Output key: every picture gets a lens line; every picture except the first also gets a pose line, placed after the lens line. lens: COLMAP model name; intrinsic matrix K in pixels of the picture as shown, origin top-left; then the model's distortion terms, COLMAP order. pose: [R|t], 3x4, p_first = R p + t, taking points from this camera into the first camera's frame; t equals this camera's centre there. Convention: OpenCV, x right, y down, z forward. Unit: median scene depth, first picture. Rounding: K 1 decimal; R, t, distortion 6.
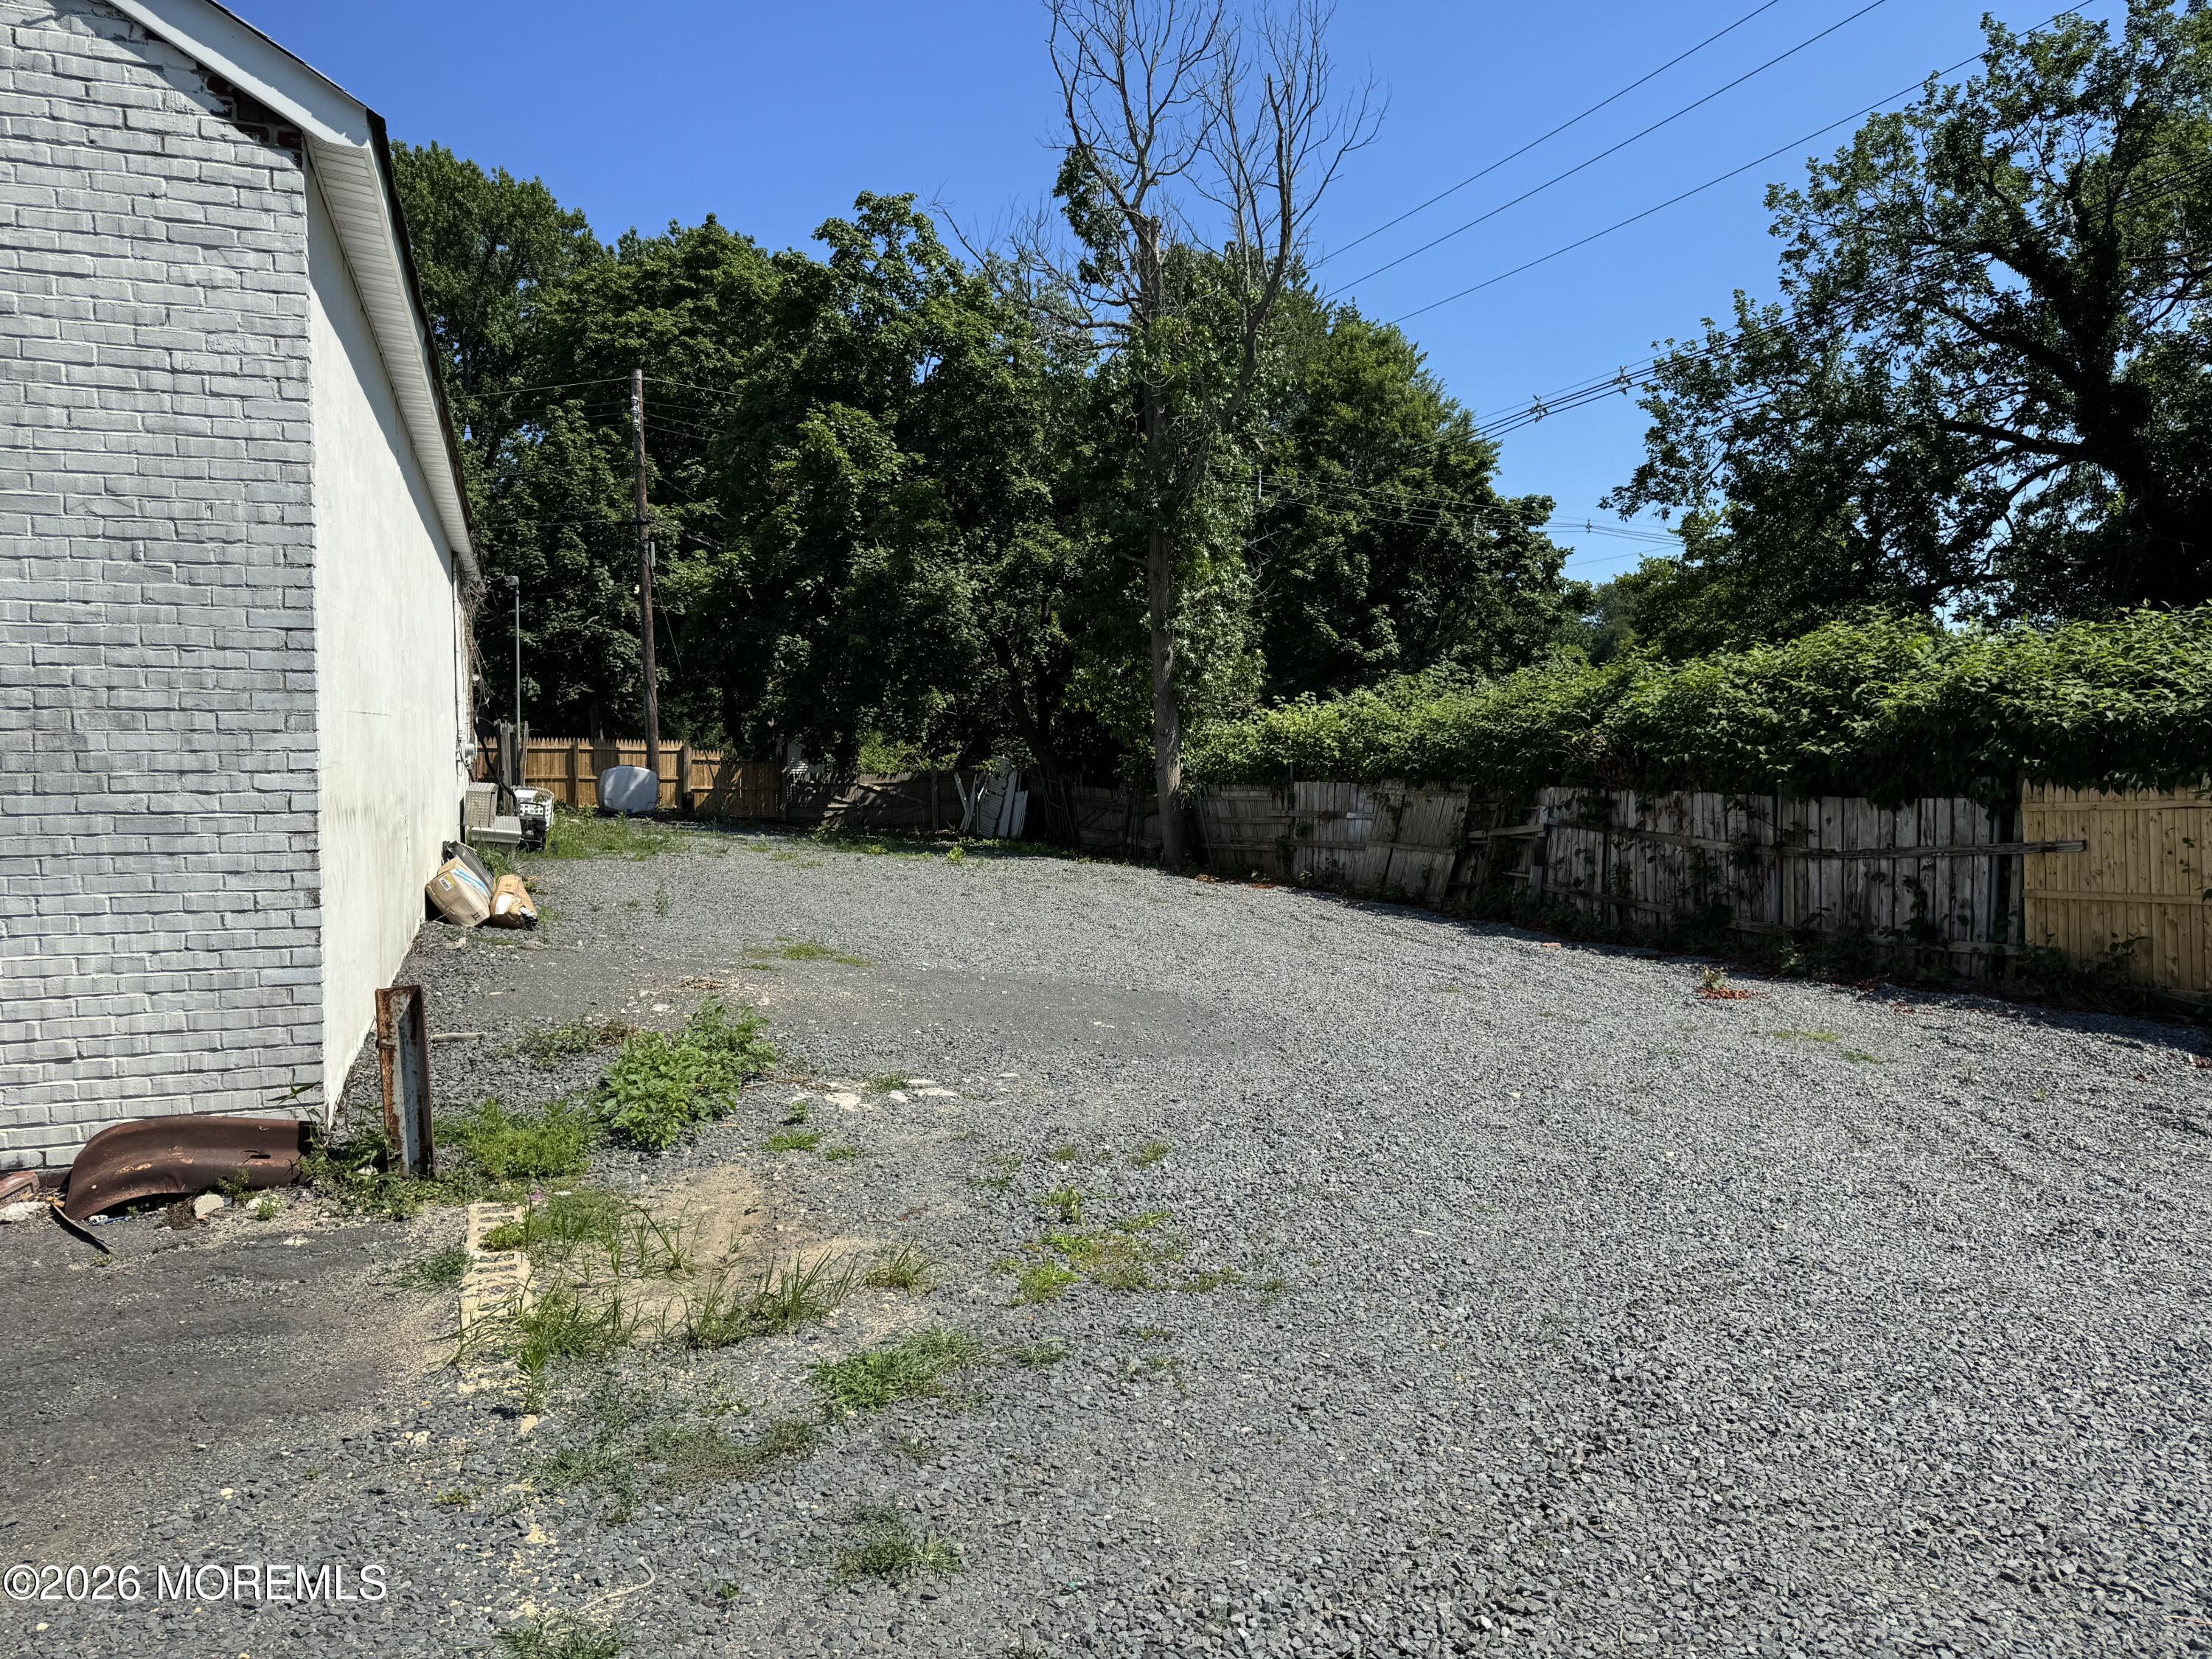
lens RADIAL K [[1570.4, 0, 1106.5], [0, 1570.4, 784.0], [0, 0, 1]] dist [0.005111, 0.001510]
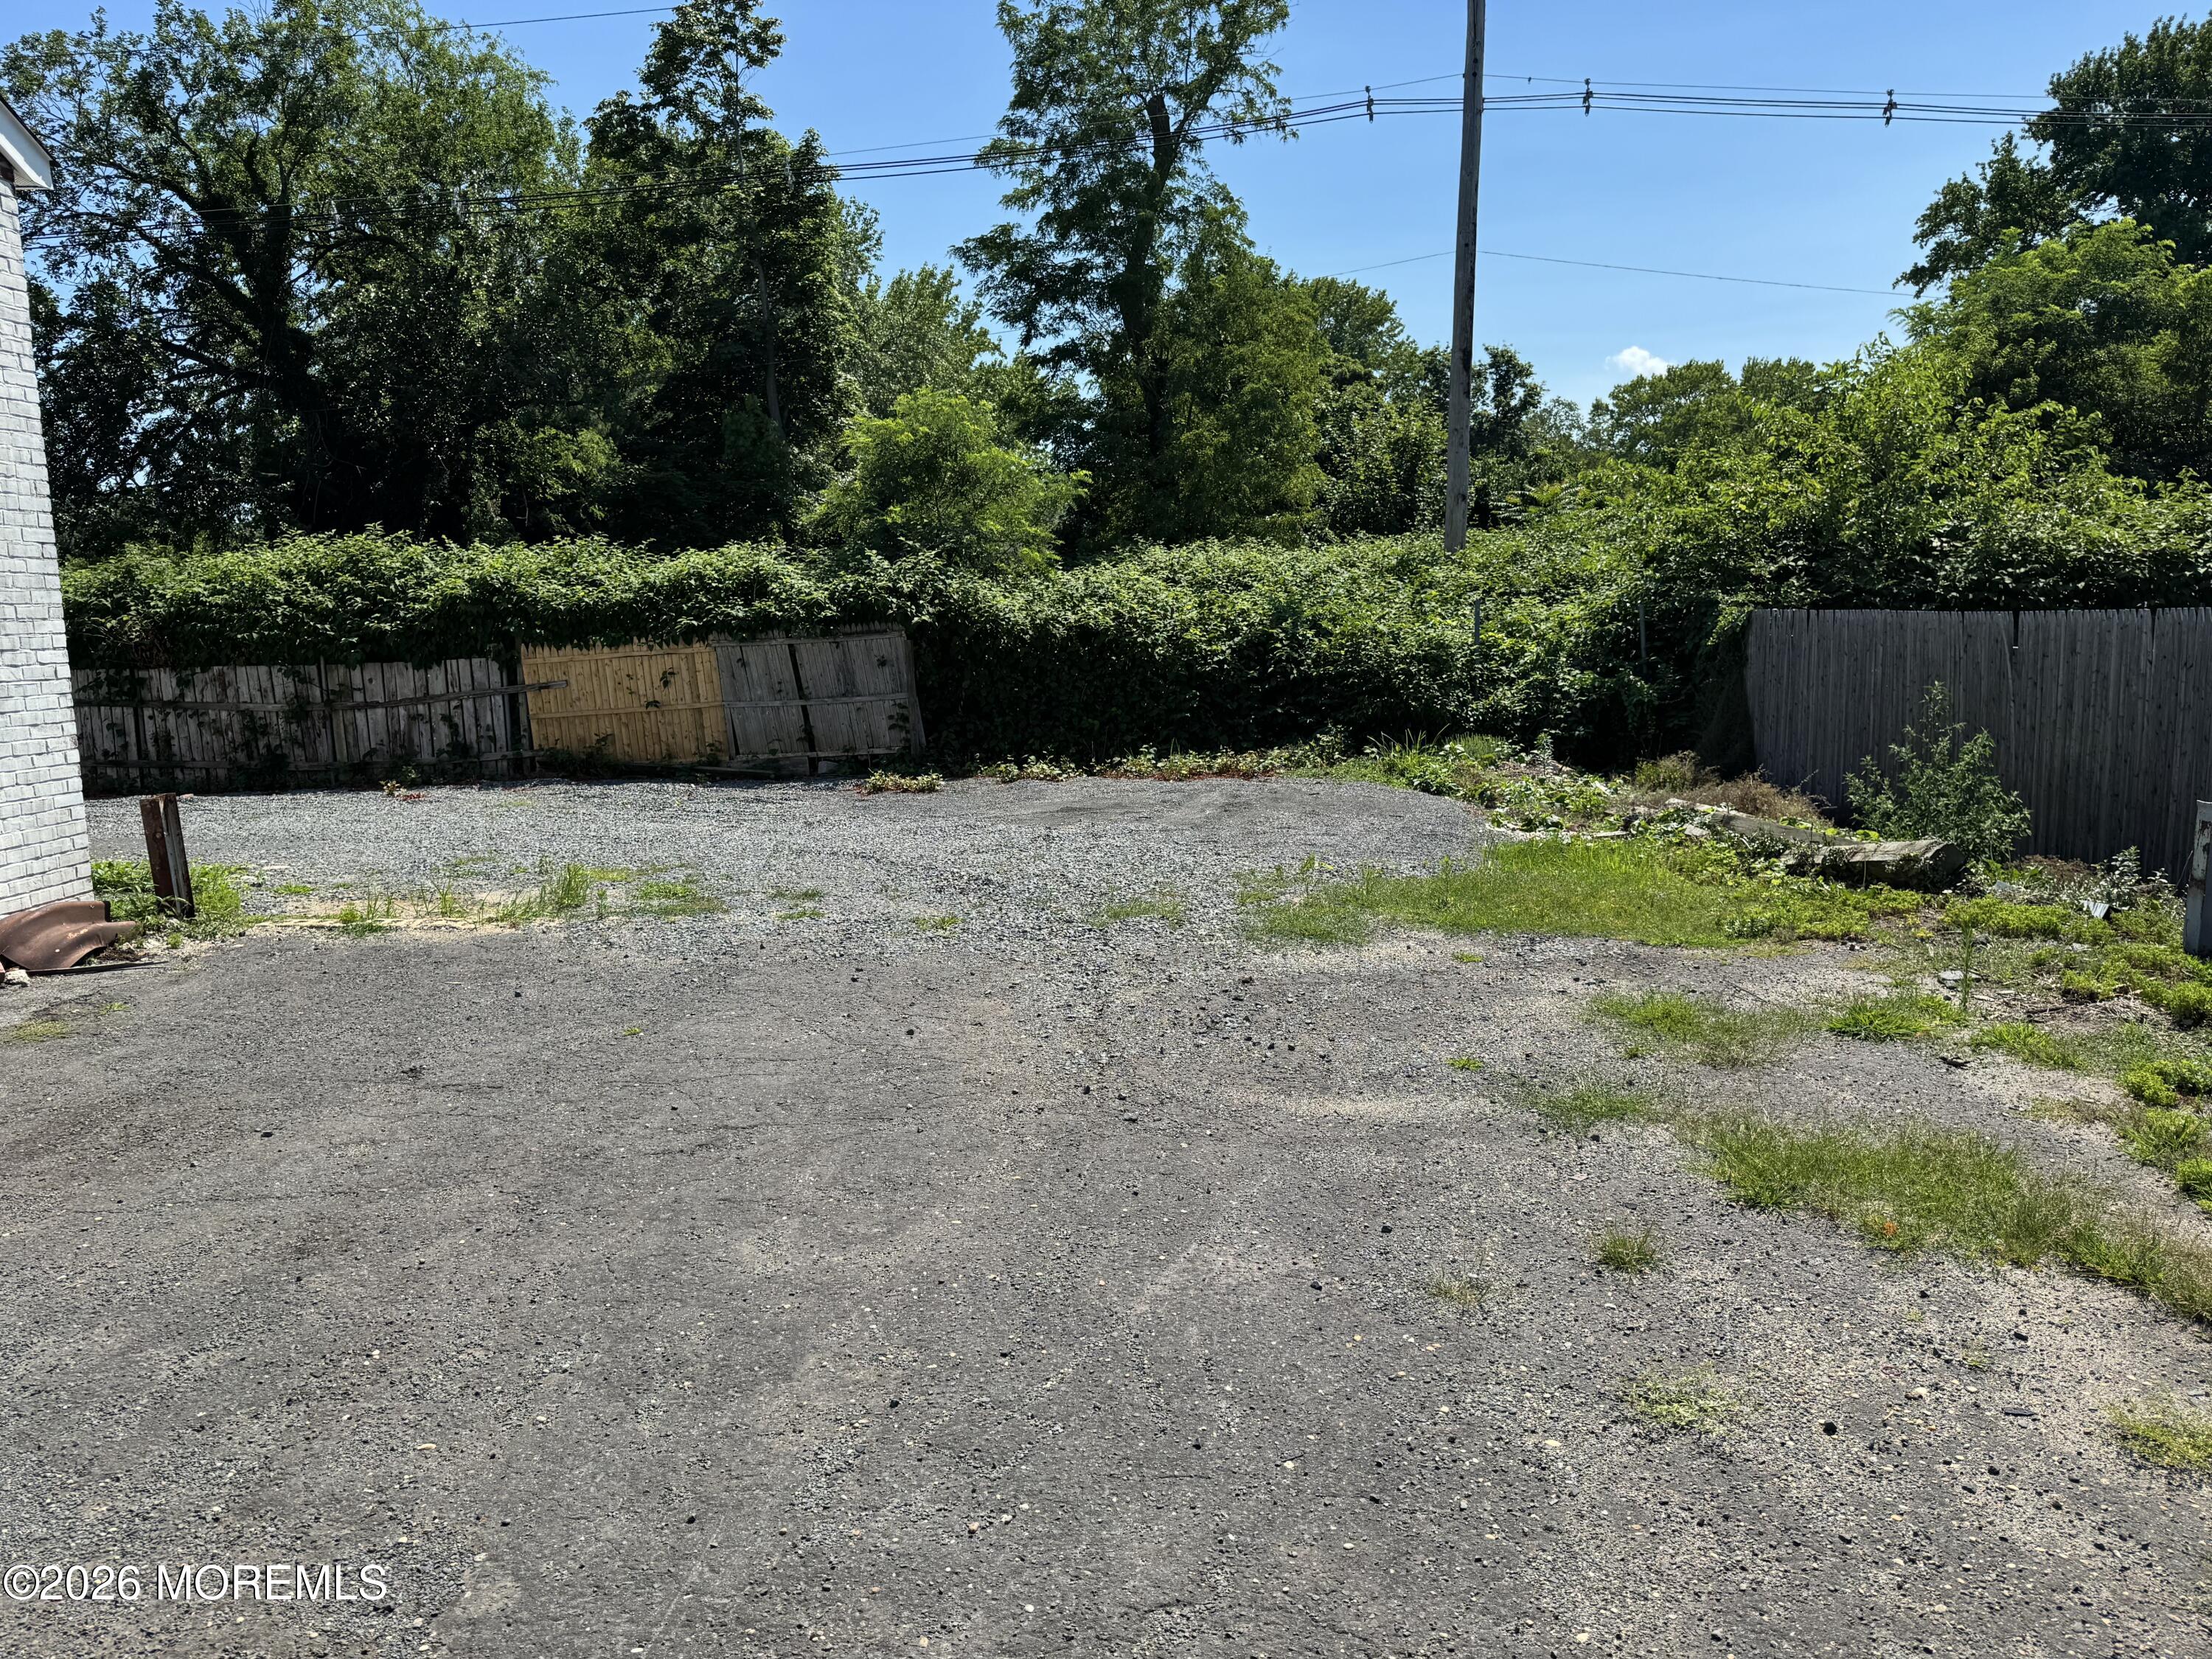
lens RADIAL K [[1545.1, 0, 1102.8], [0, 1545.1, 860.2], [0, 0, 1]] dist [0.132163, -0.216364]
pose [[0.401138, -0.153497, 0.903065, -0.583602], [0.047068, 0.988012, 0.147028, 0.006666], [-0.914808, -0.016473, 0.403554, -0.155225]]
